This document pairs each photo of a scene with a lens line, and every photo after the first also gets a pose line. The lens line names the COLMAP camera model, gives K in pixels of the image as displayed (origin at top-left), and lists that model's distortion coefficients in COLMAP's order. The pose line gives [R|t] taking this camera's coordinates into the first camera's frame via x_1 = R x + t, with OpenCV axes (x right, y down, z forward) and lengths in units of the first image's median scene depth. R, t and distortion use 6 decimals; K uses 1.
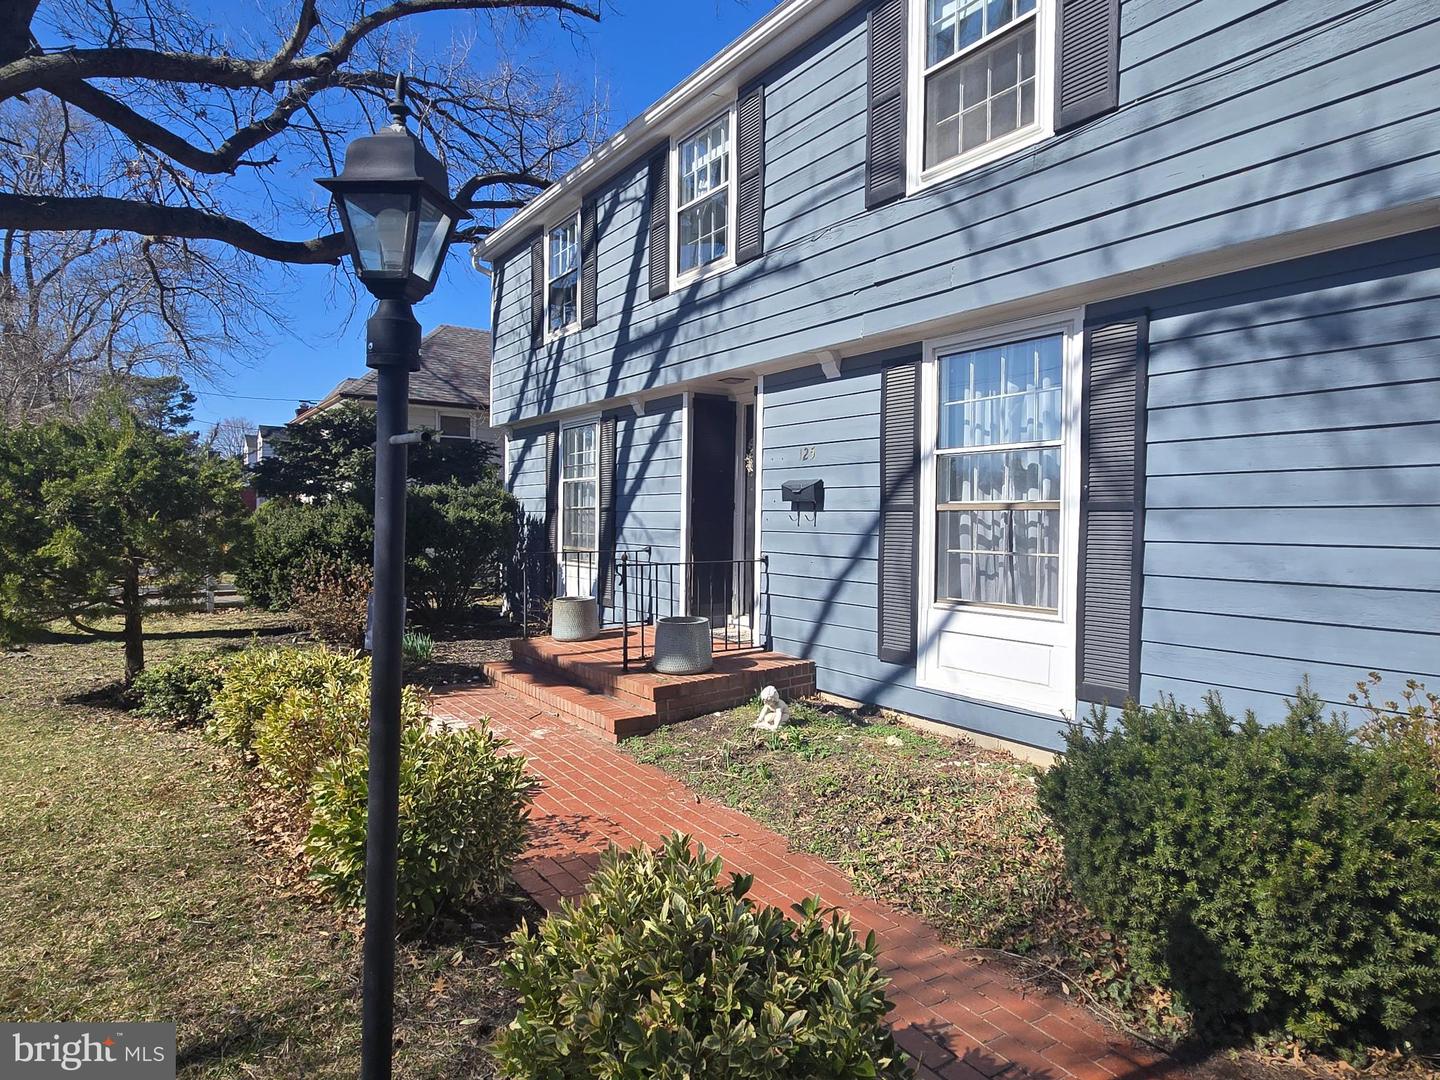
lens RADIAL K [[888.9, 0, 702.1], [0, 888.9, 540.3], [0, 0, 1]] dist [-0.003371, -0.003012]
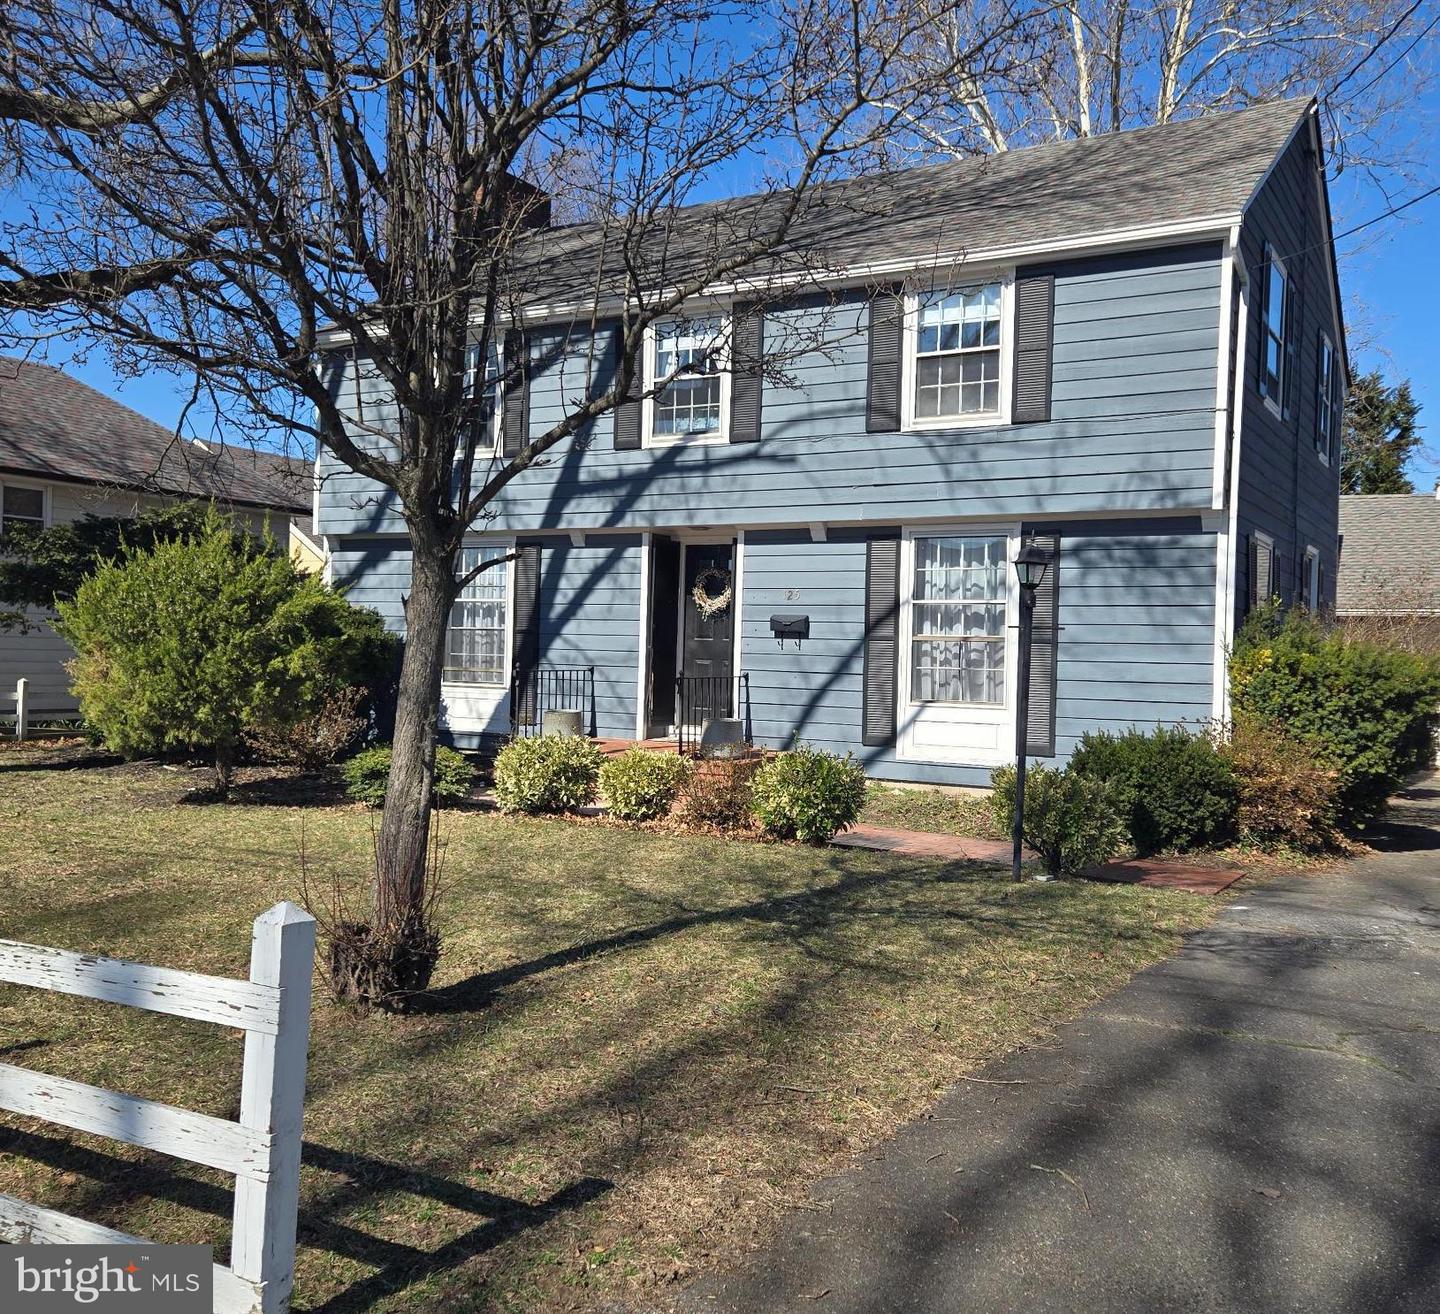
lens RADIAL K [[1383.9, 0, 723.3], [0, 1383.9, 632.2], [0, 0, 1]] dist [0.054057, 0.009750]
pose [[0.886029, 0.017688, 0.463291, -0.978953], [-0.003461, 0.999496, -0.031540, 0.024198], [-0.463616, 0.026342, 0.885645, -0.823297]]
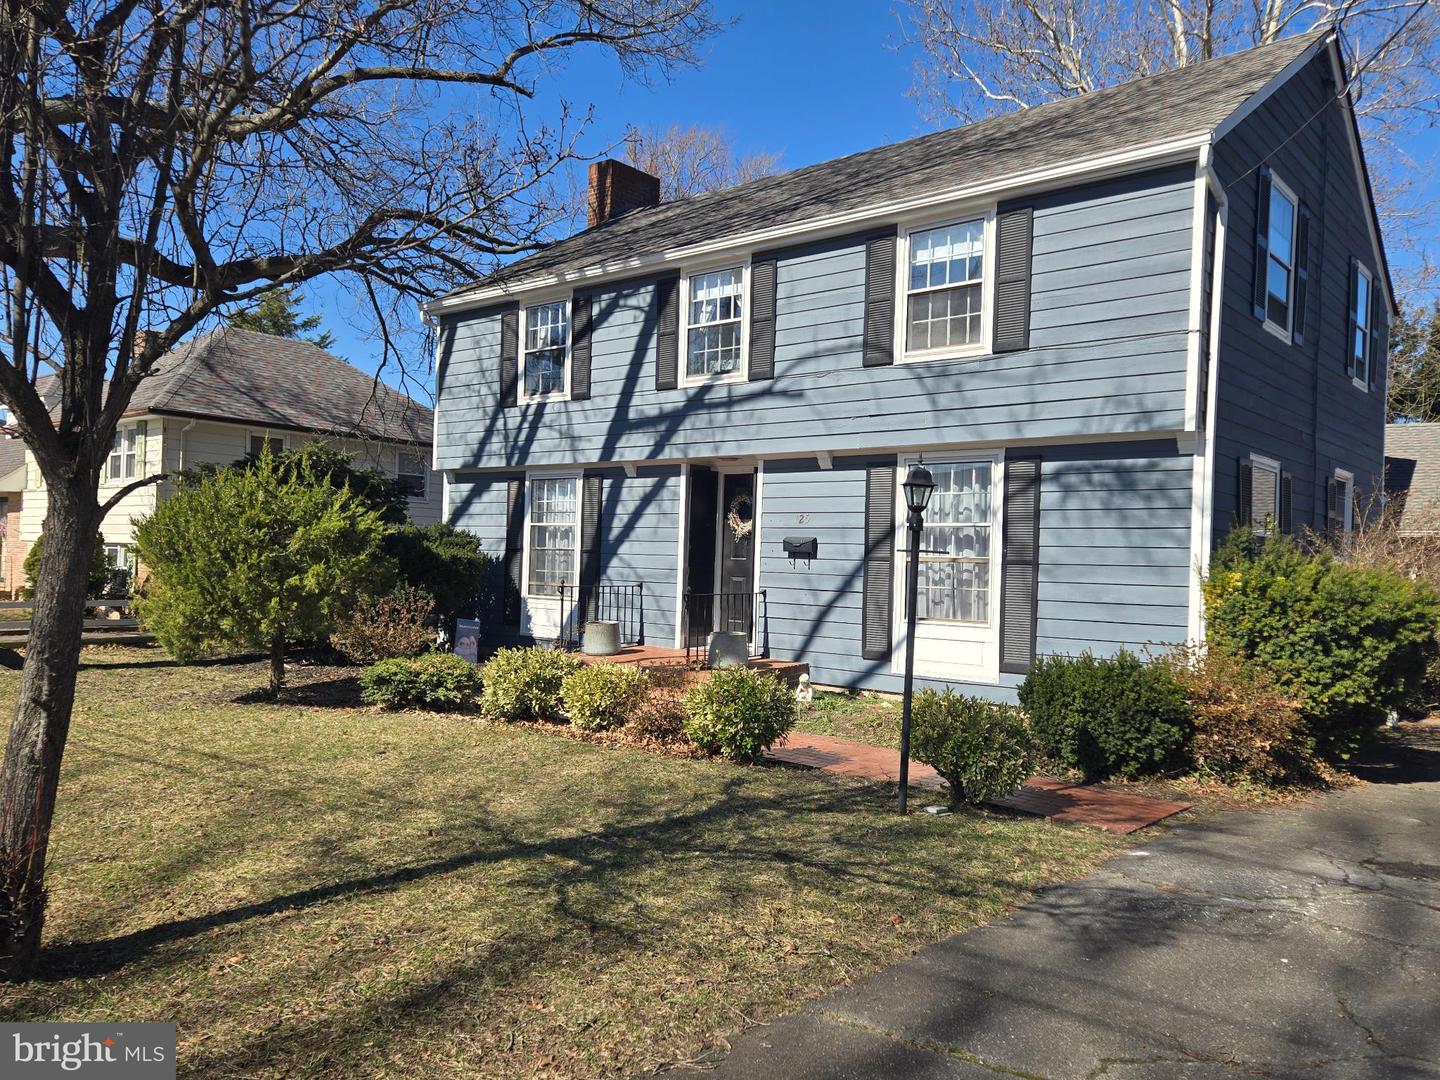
lens RADIAL K [[1104.6, 0, 720.0], [0, 1104.6, 540.0], [0, 0, 1]] dist [0.051755, -0.003310]
pose [[0.953654, 0.021410, 0.300142, -0.577668], [-0.010340, 0.999208, -0.038425, 0.007088], [-0.300727, 0.033541, 0.953120, -0.706154]]
